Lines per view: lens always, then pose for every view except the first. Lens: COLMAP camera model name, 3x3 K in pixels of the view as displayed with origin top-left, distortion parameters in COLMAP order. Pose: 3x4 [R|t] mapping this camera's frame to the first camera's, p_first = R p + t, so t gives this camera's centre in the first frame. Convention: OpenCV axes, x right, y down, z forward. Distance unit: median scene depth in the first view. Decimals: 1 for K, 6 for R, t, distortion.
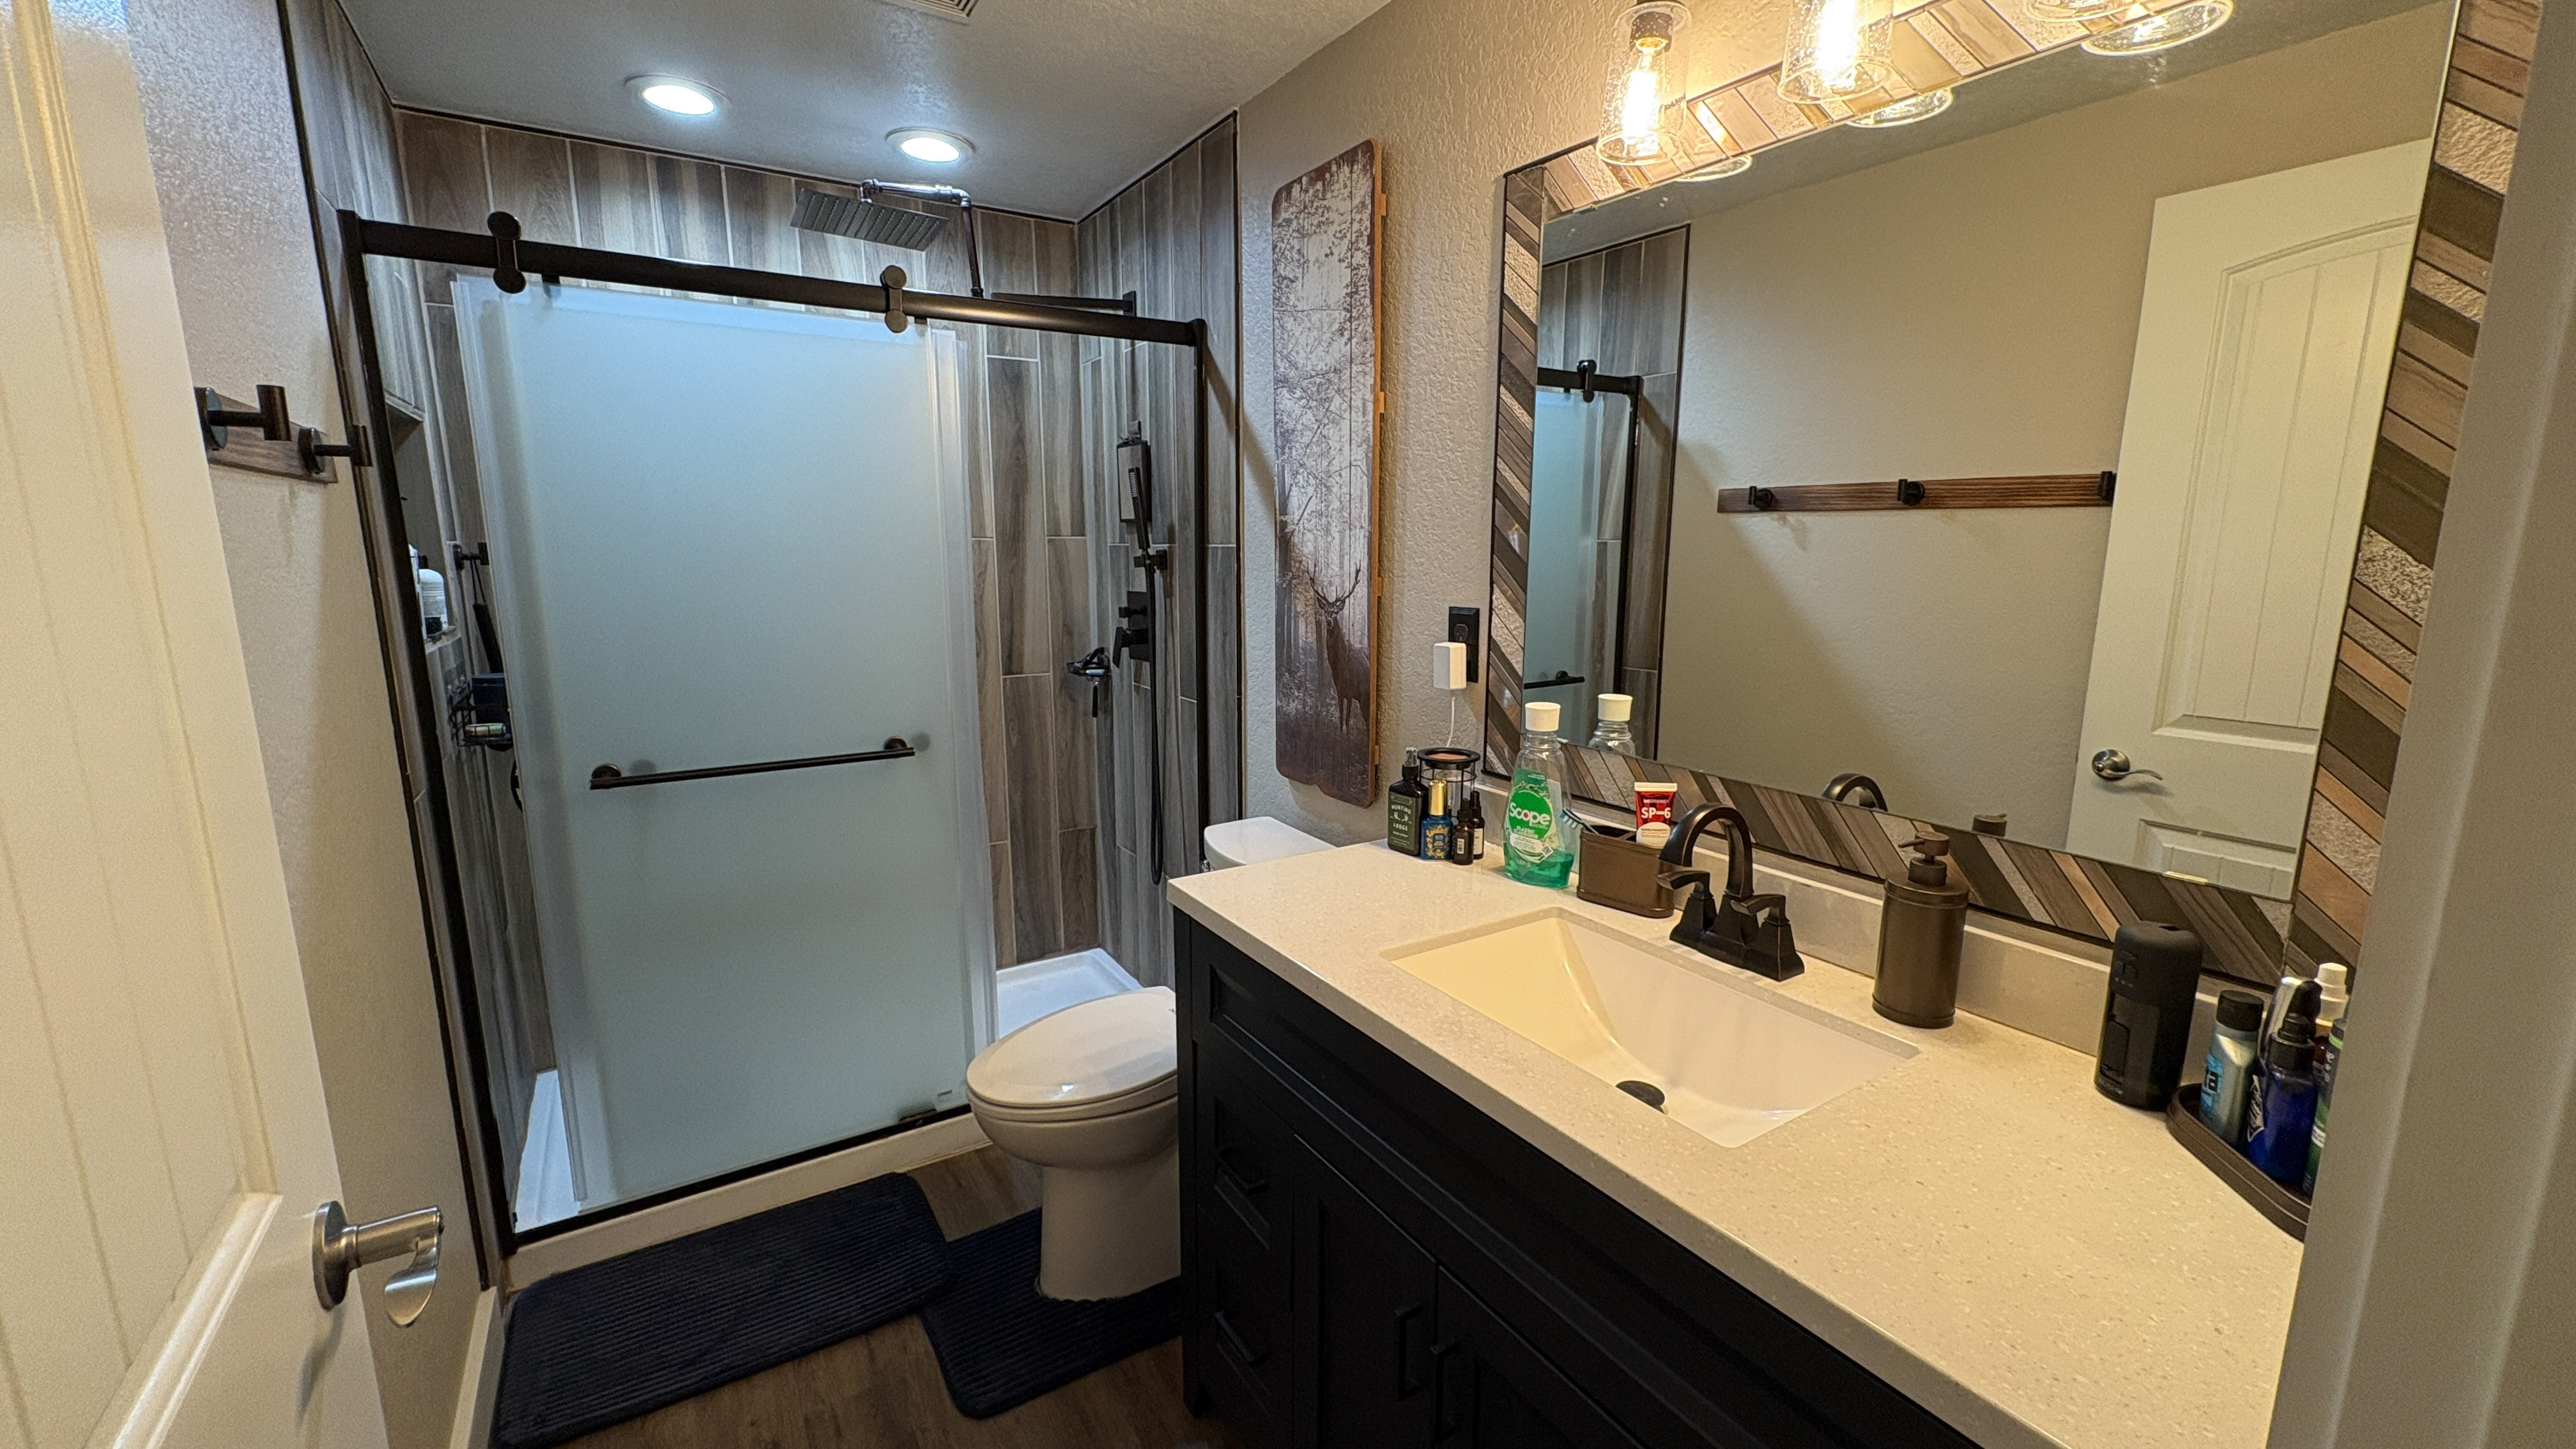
lens RADIAL K [[1028.1, 0, 1288.0], [0, 1028.1, 724.5], [0, 0, 1]] dist [-0.001133, -0.000114]
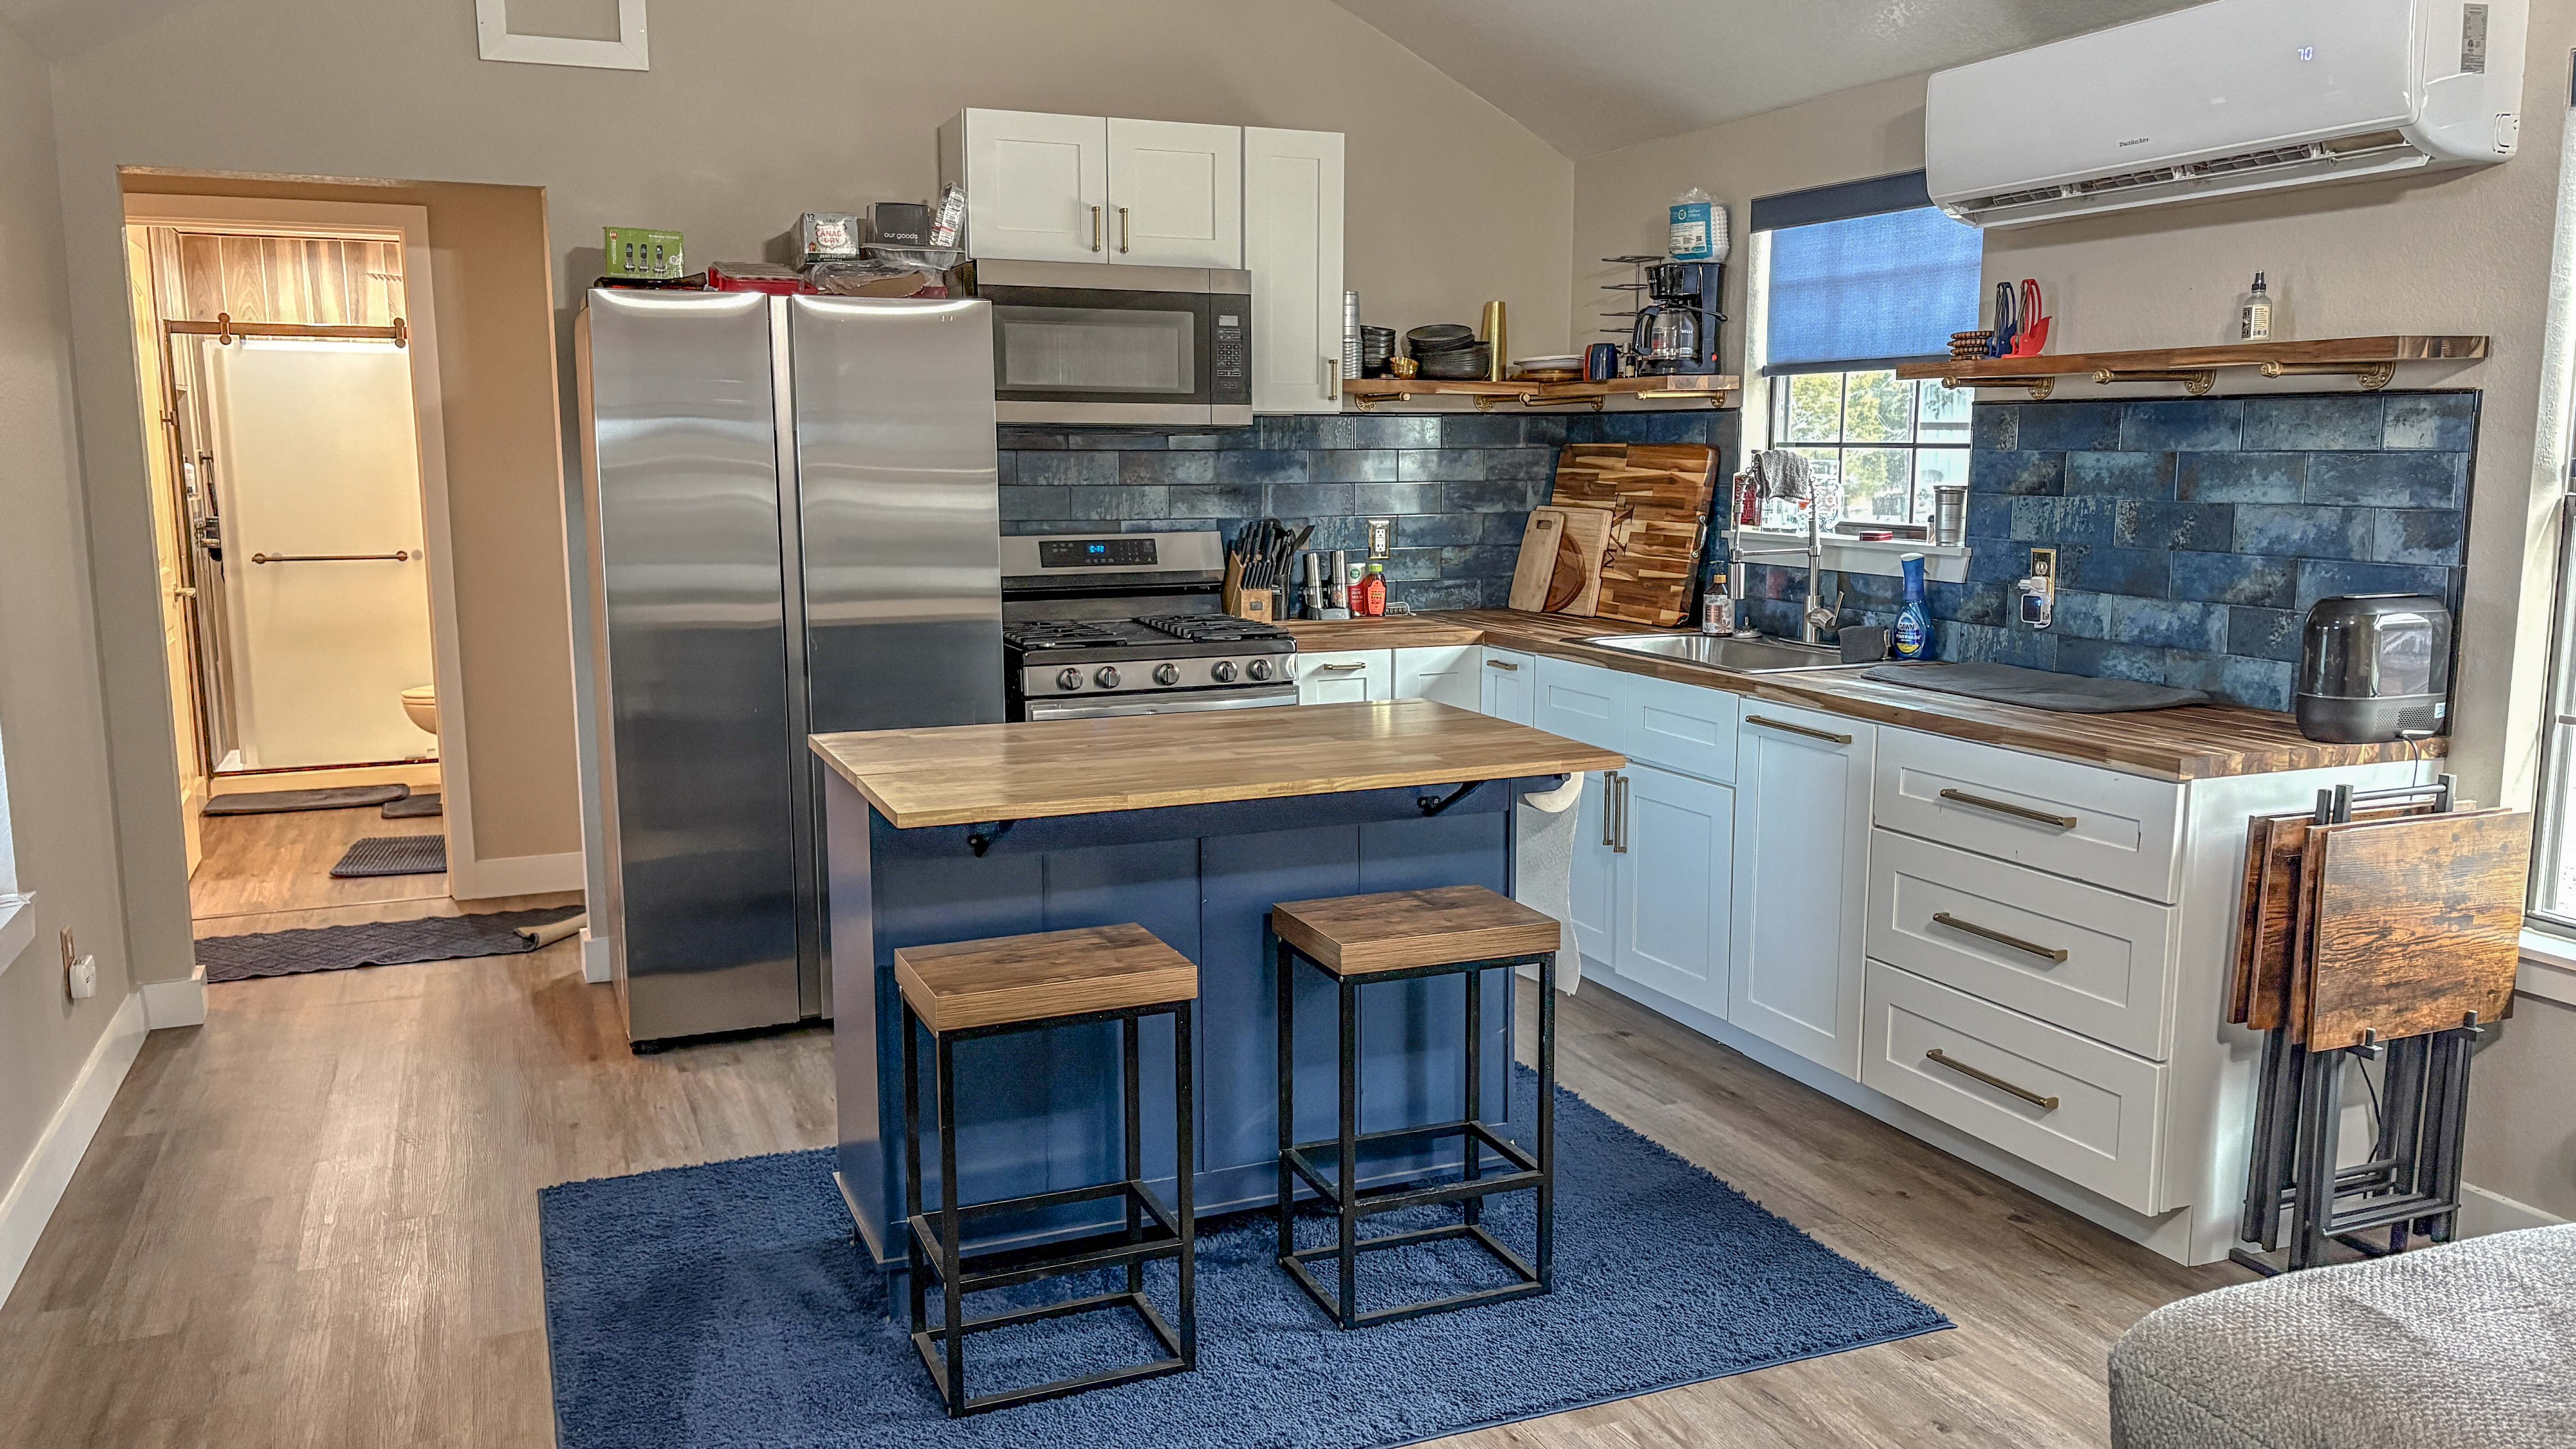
lens RADIAL K [[1910.3, 0, 1276.4], [0, 1910.3, 755.5], [0, 0, 1]] dist [0.061333, -0.127014]
pose [[0.986552, 0.020067, -0.162210, 2.155132], [-0.022672, 0.999642, -0.014220, 0.481011], [0.161866, 0.017707, 0.986654, -2.692100]]
